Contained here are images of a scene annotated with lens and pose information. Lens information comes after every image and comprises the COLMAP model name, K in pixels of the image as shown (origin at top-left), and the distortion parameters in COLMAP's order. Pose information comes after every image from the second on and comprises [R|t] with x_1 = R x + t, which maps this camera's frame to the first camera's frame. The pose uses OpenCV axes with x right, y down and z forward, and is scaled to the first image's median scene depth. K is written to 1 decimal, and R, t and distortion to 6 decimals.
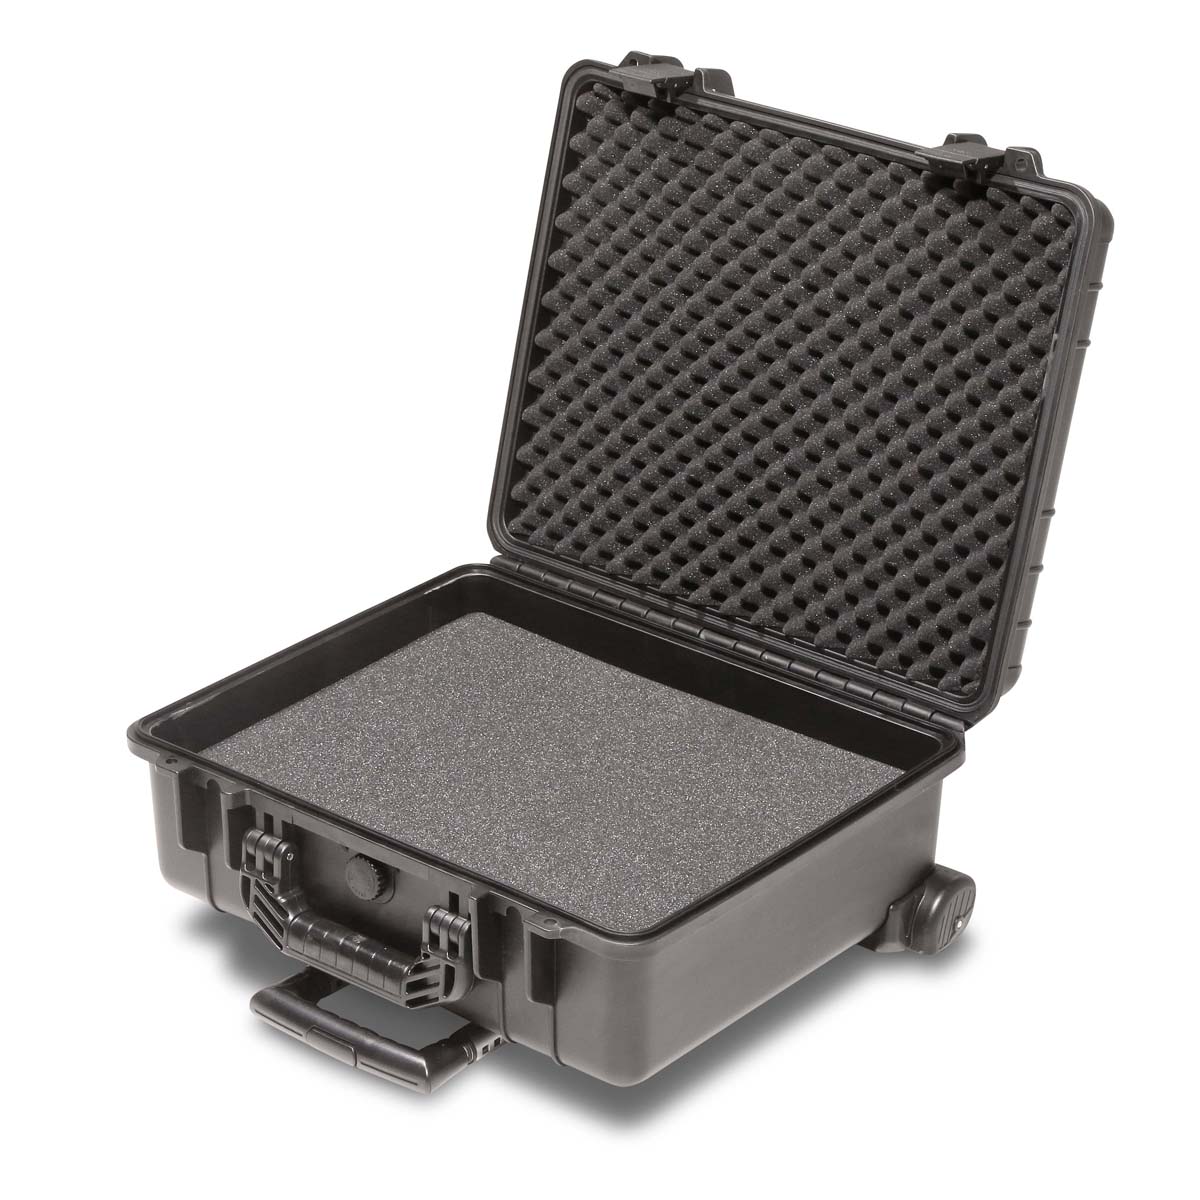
lens RADIAL K [[3873.9, 0, 600.0], [0, 3873.9, 600.0], [0, 0, 1]] dist [0.192217, 1.978546]
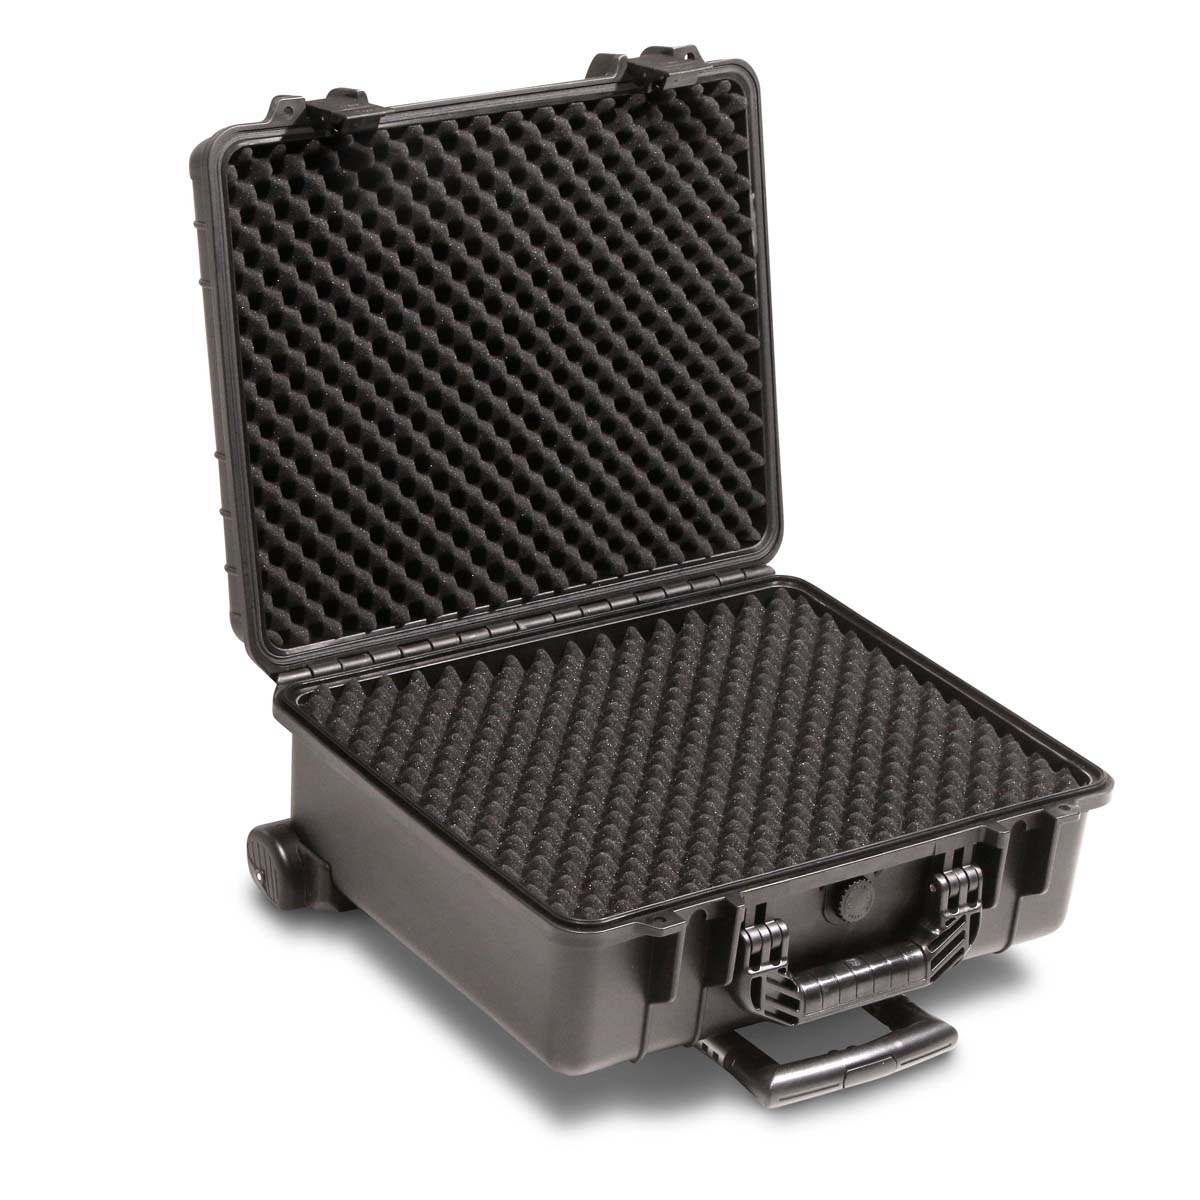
lens RADIAL K [[3873.9, 0, 600.0], [0, 3873.9, 600.0], [0, 0, 1]] dist [0.192217, 1.978546]
pose [[0.256565, -0.390861, 0.883969, -0.854356], [0.338446, 0.893010, 0.296627, -0.288561], [-0.905333, 0.223072, 0.361401, 0.633828]]
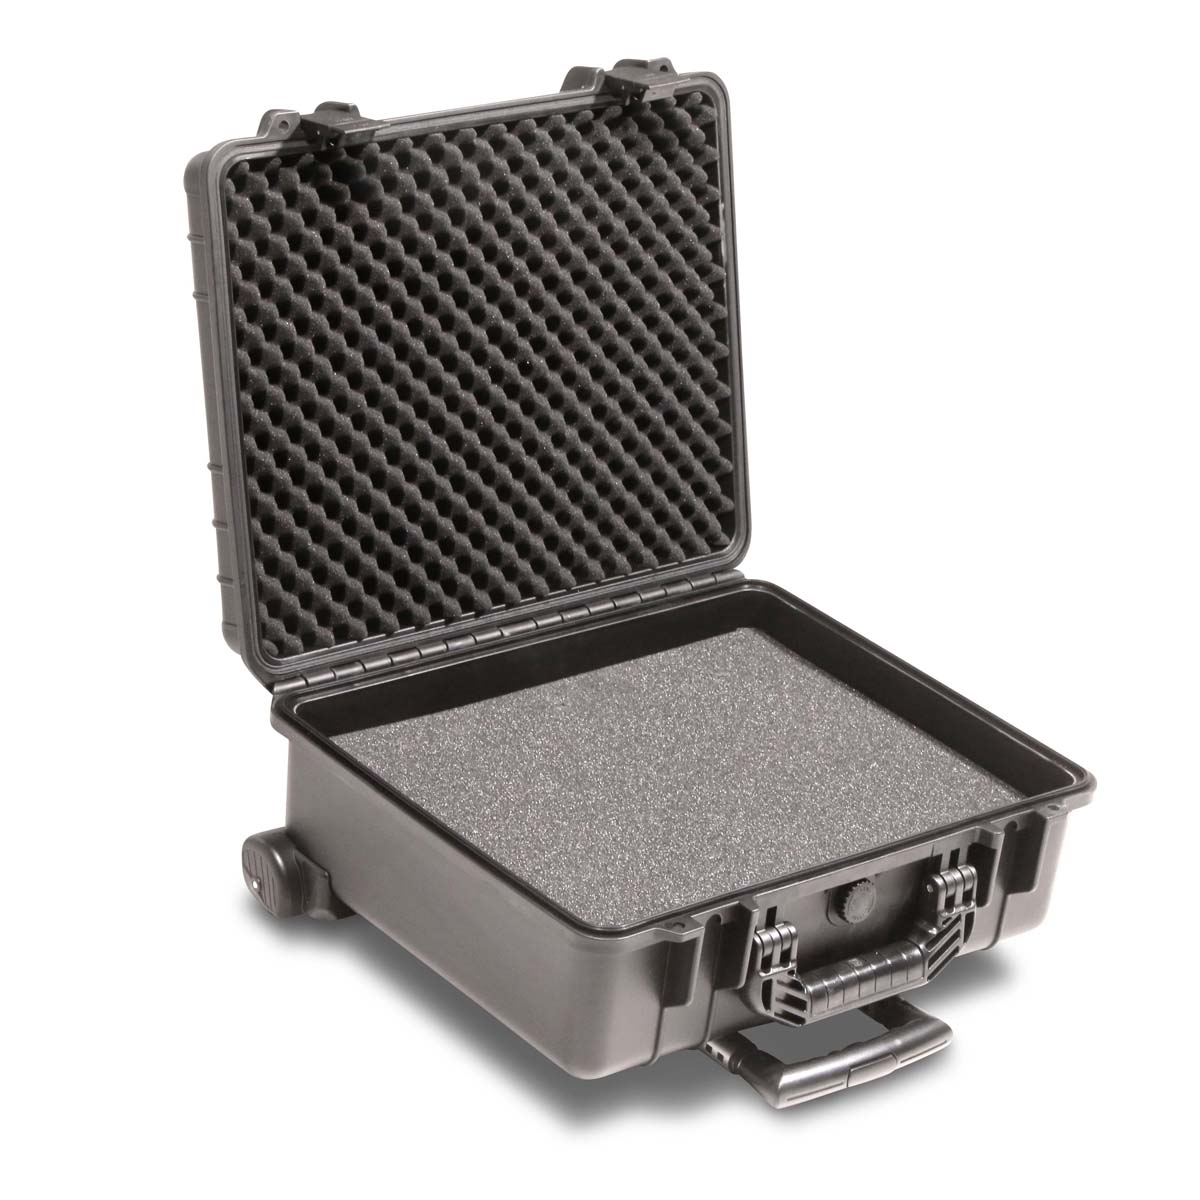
lens RADIAL K [[3873.9, 0, 600.0], [0, 3873.9, 600.0], [0, 0, 1]] dist [0.192217, 1.978546]
pose [[0.185793, -0.400760, 0.897147, -0.877958], [0.321371, 0.887612, 0.329947, -0.326396], [-0.928548, 0.227016, 0.293705, 0.693410]]
